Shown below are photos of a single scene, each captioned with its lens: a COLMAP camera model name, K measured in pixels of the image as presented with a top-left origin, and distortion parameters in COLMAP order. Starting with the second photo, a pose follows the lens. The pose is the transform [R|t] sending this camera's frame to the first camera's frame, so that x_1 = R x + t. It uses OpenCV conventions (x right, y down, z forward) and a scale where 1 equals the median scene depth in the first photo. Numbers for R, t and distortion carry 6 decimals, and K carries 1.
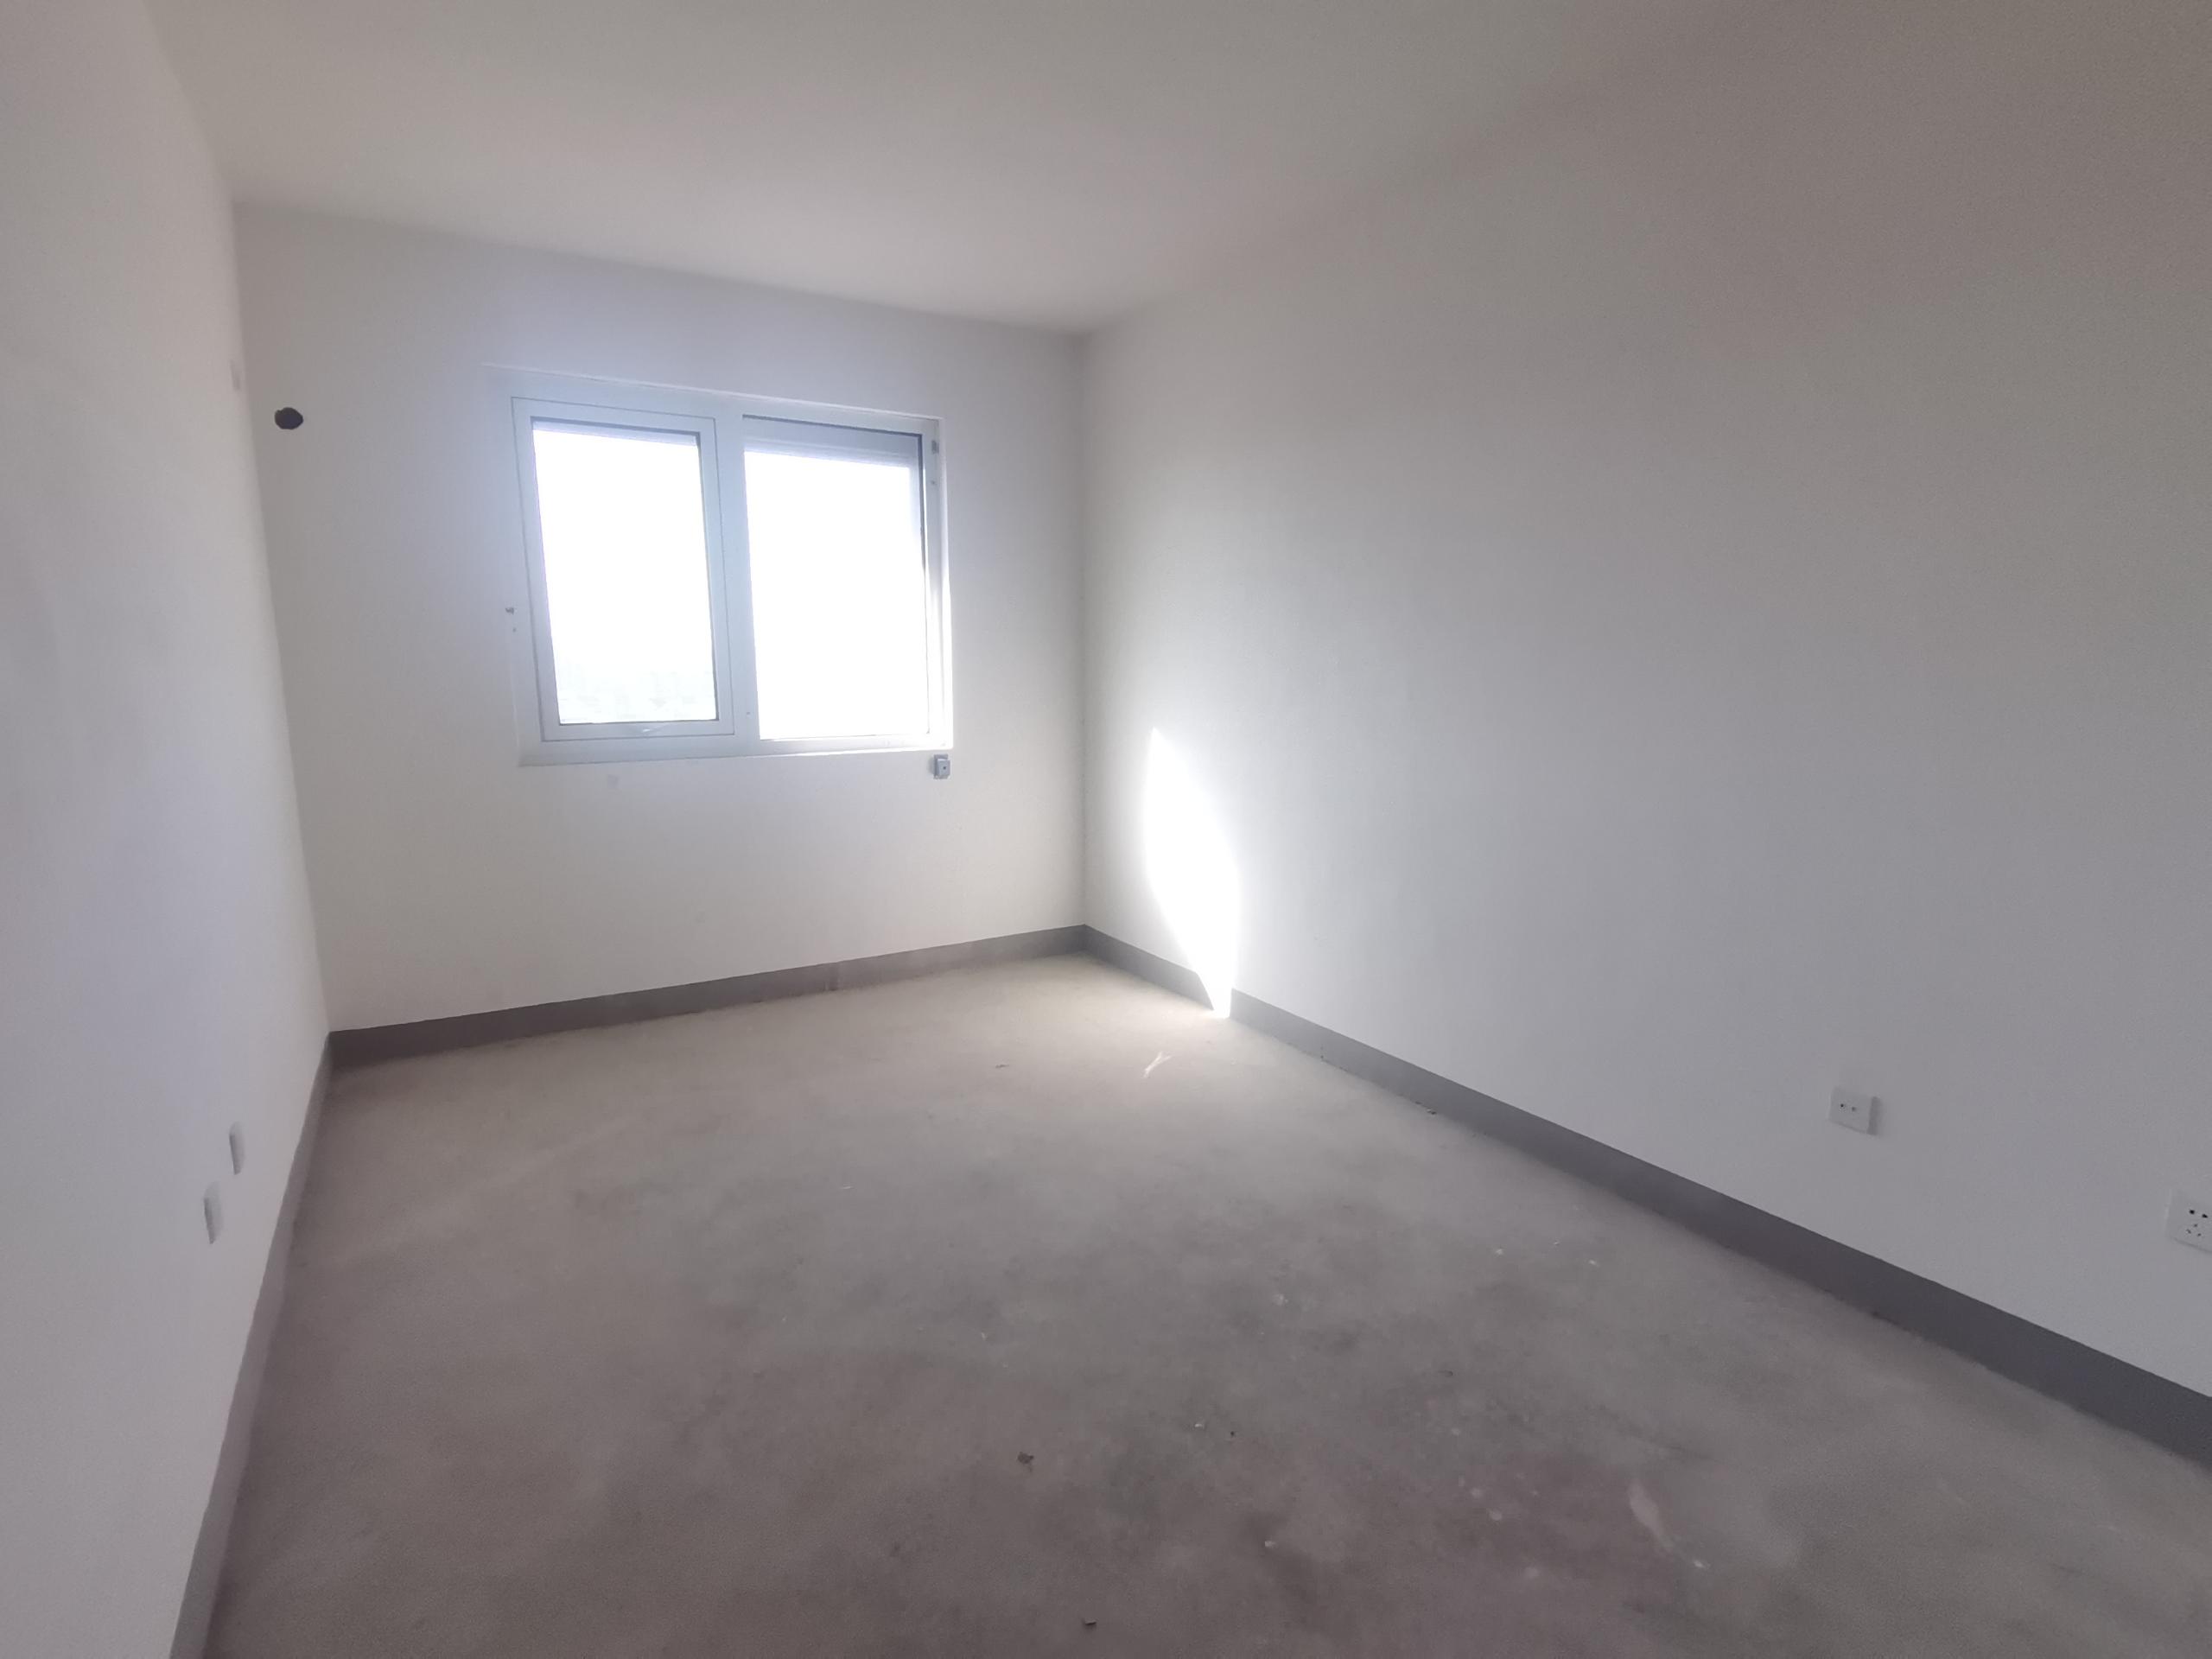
lens RADIAL K [[1121.4, 0, 1113.5], [0, 1121.4, 845.1], [0, 0, 1]] dist [0.033931, -0.014568]
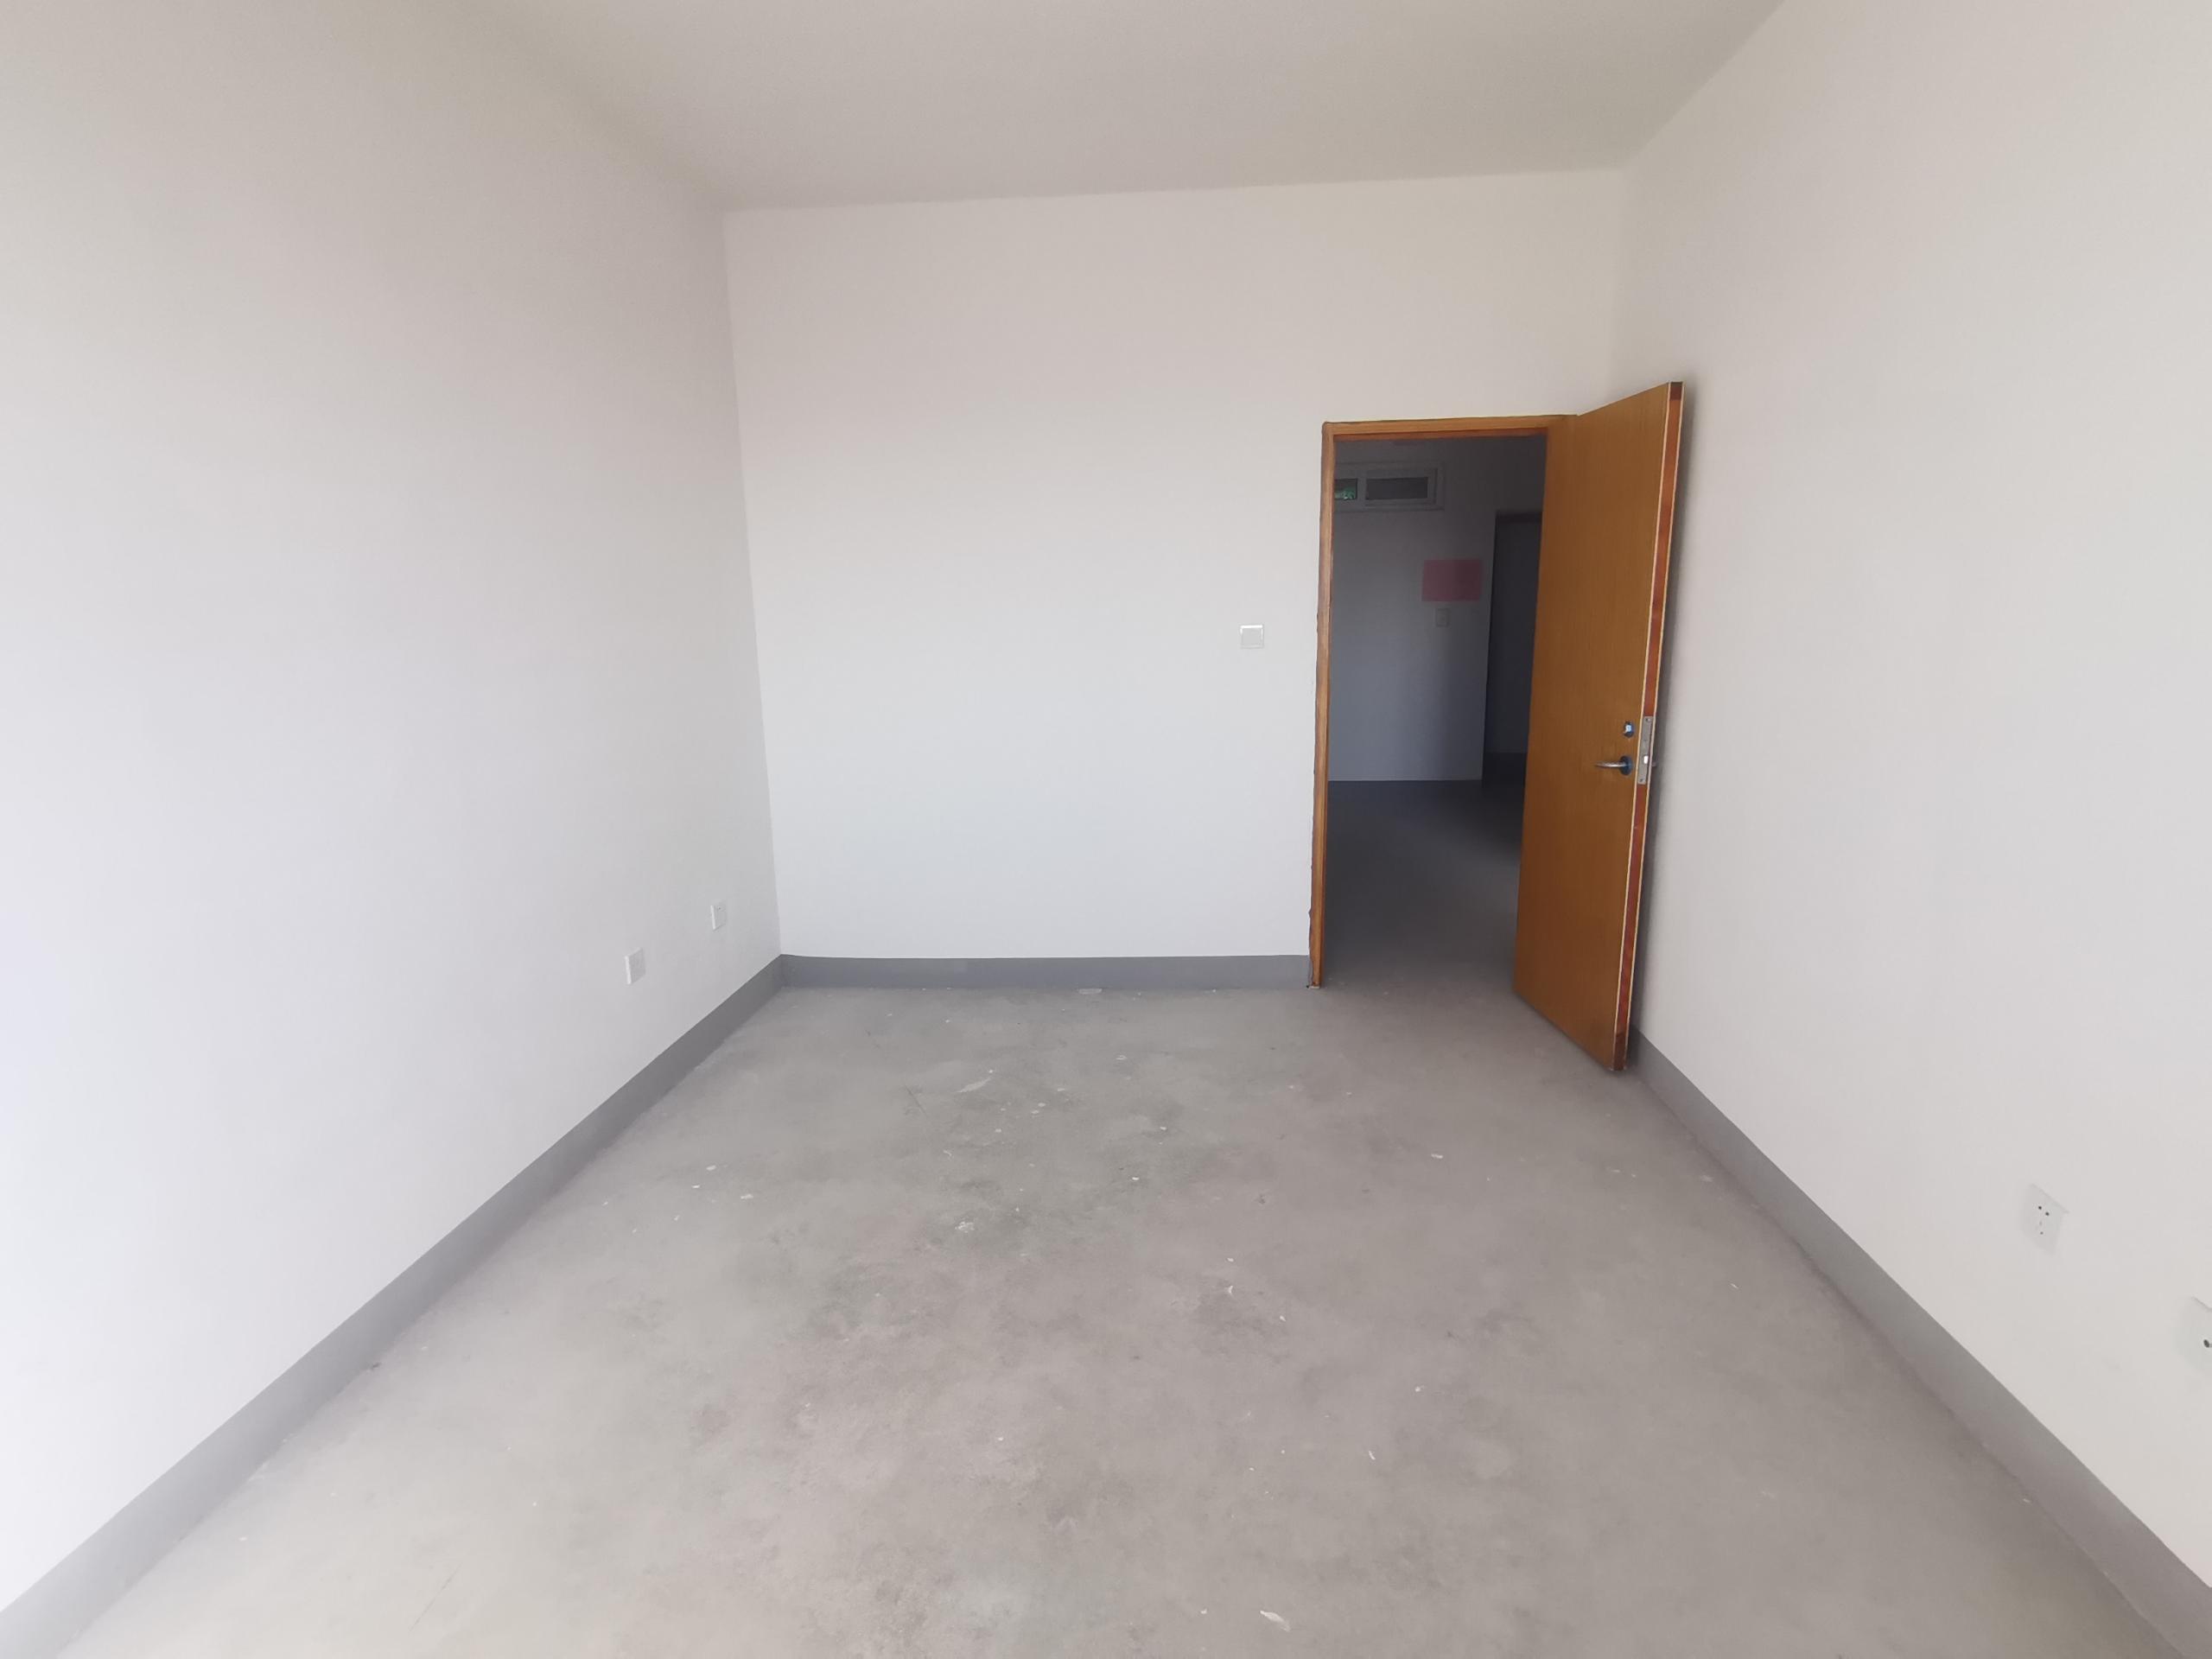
lens RADIAL K [[1121.4, 0, 1113.5], [0, 1121.4, 845.1], [0, 0, 1]] dist [0.033931, -0.014568]
pose [[-0.817951, -0.112480, 0.564185, -0.300970], [0.110901, 0.931476, 0.346488, -0.164353], [-0.564498, 0.345979, -0.749427, 0.907854]]
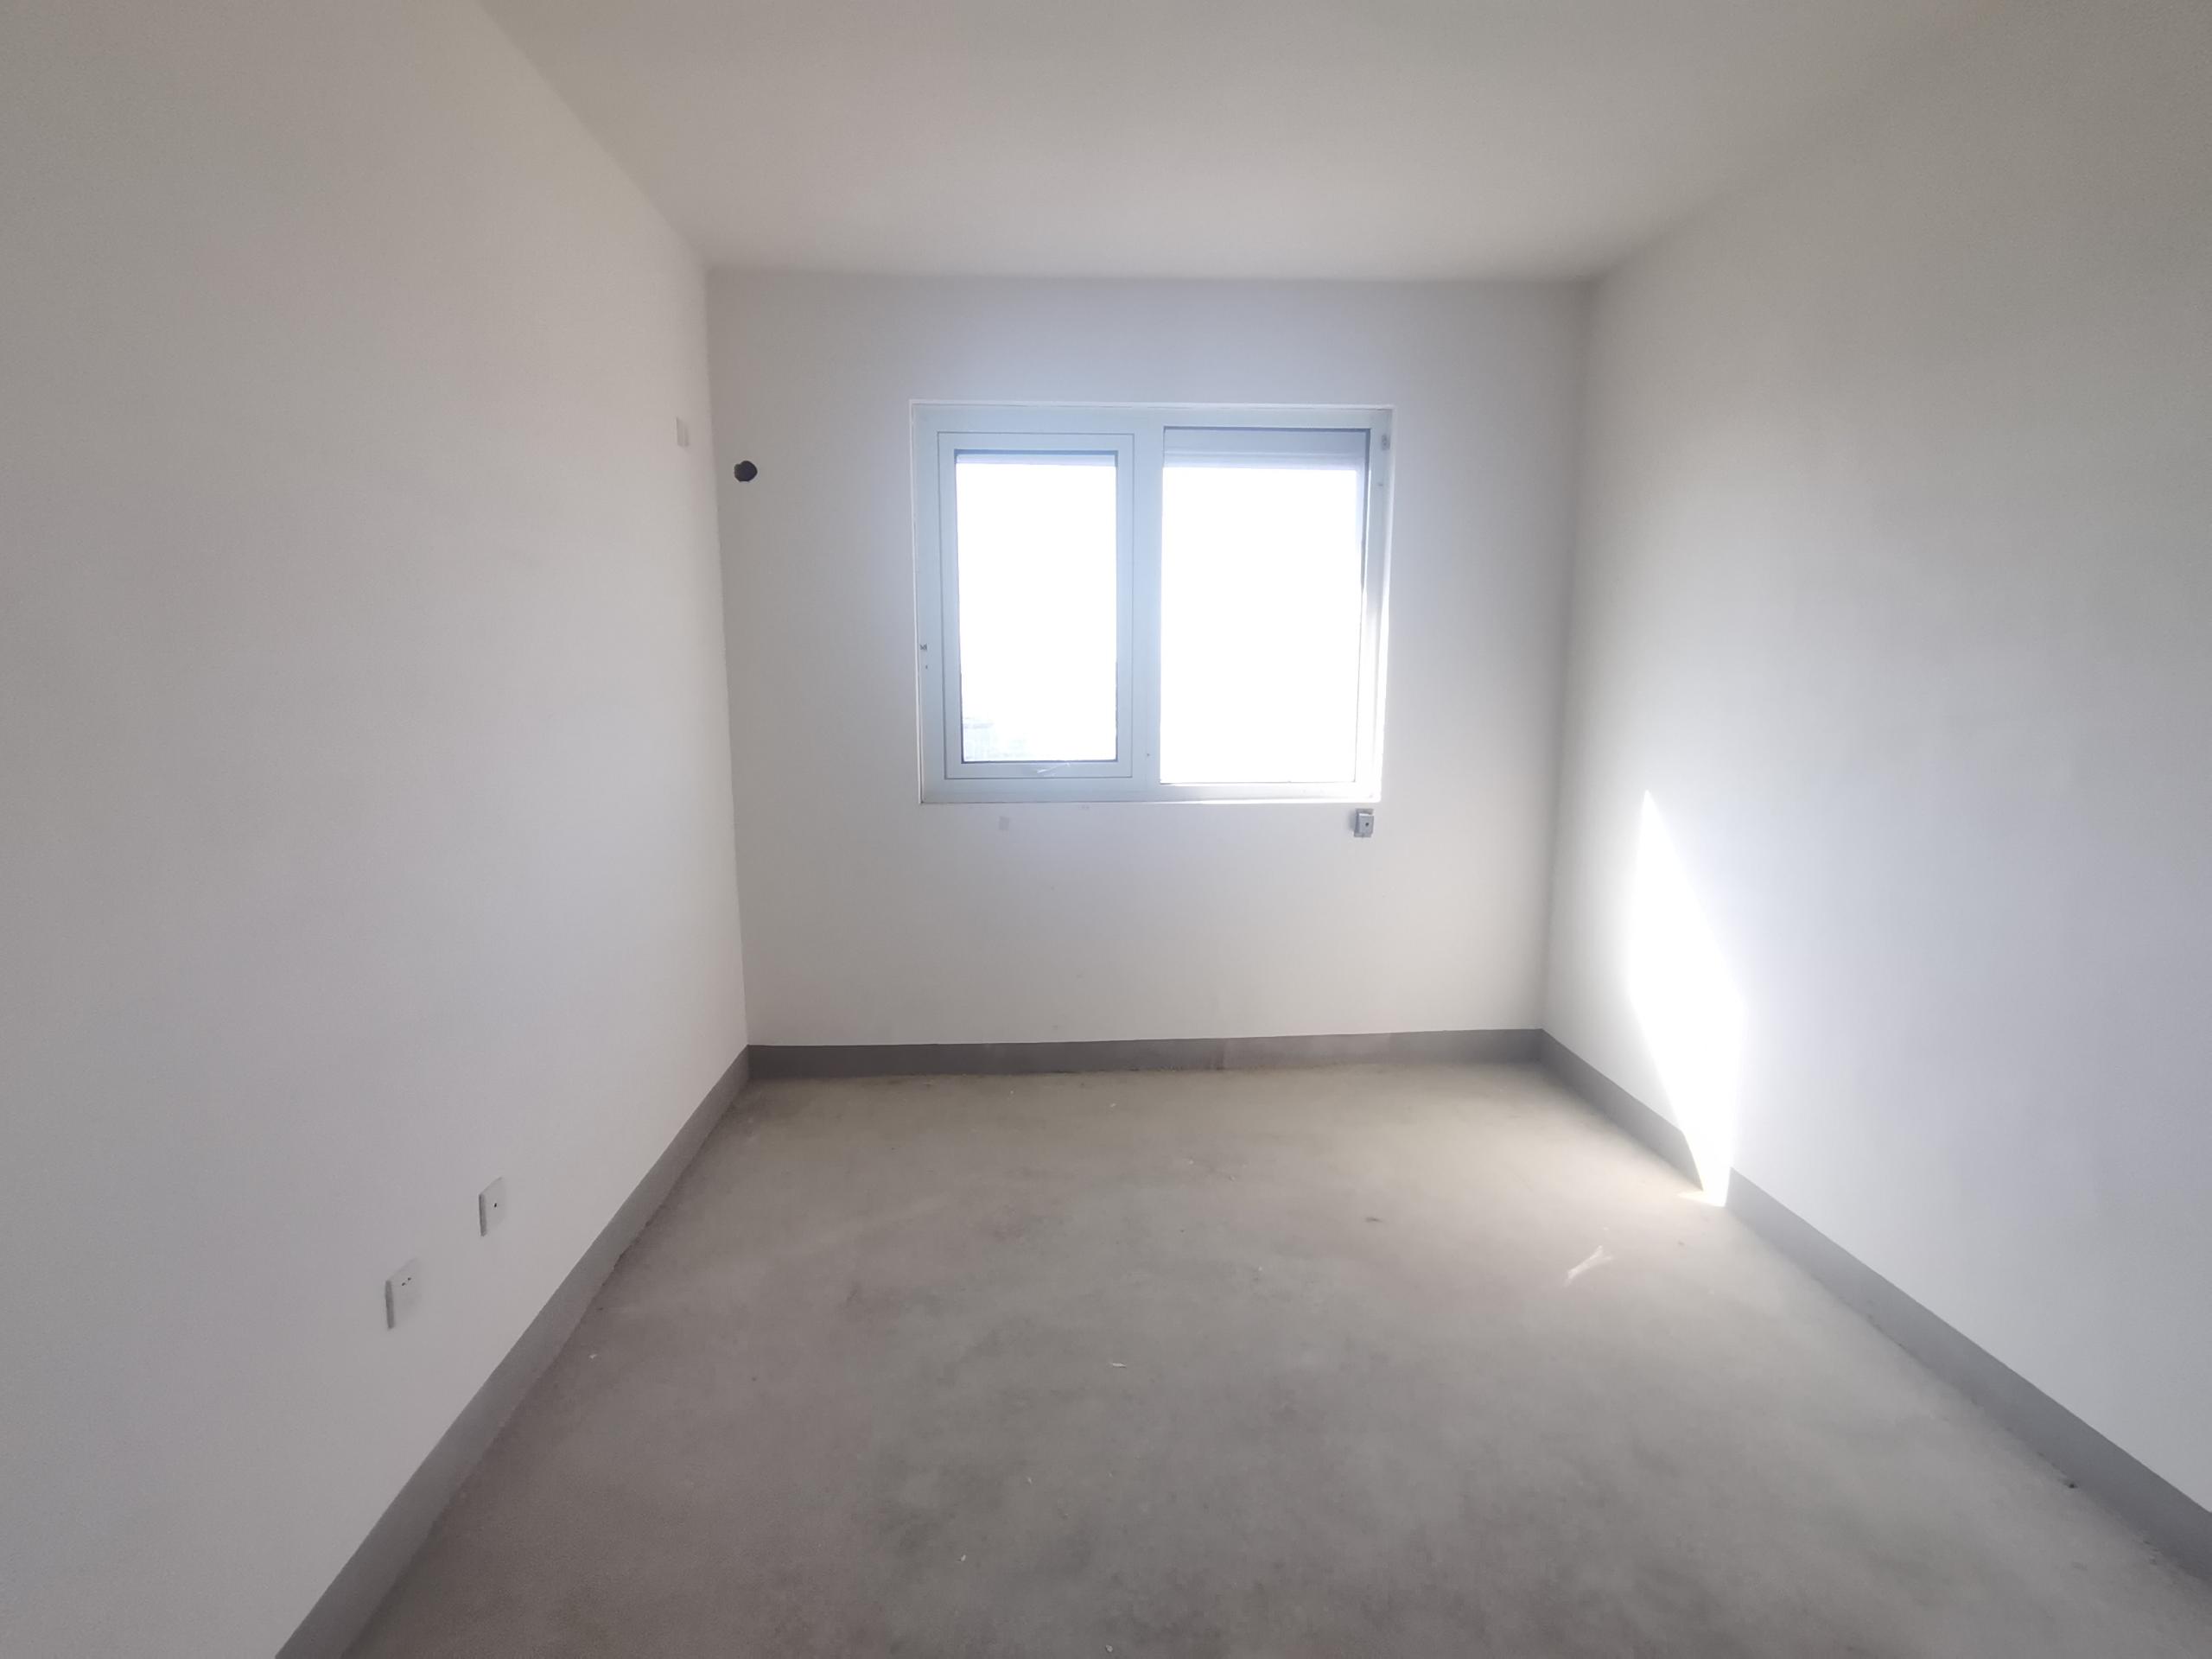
lens RADIAL K [[1121.4, 0, 1113.5], [0, 1121.4, 845.1], [0, 0, 1]] dist [0.033931, -0.014568]
pose [[0.887941, 0.072322, -0.454237, 0.068901], [-0.076887, 0.997004, 0.008442, -0.050294], [0.453486, 0.027429, 0.890841, 0.184228]]
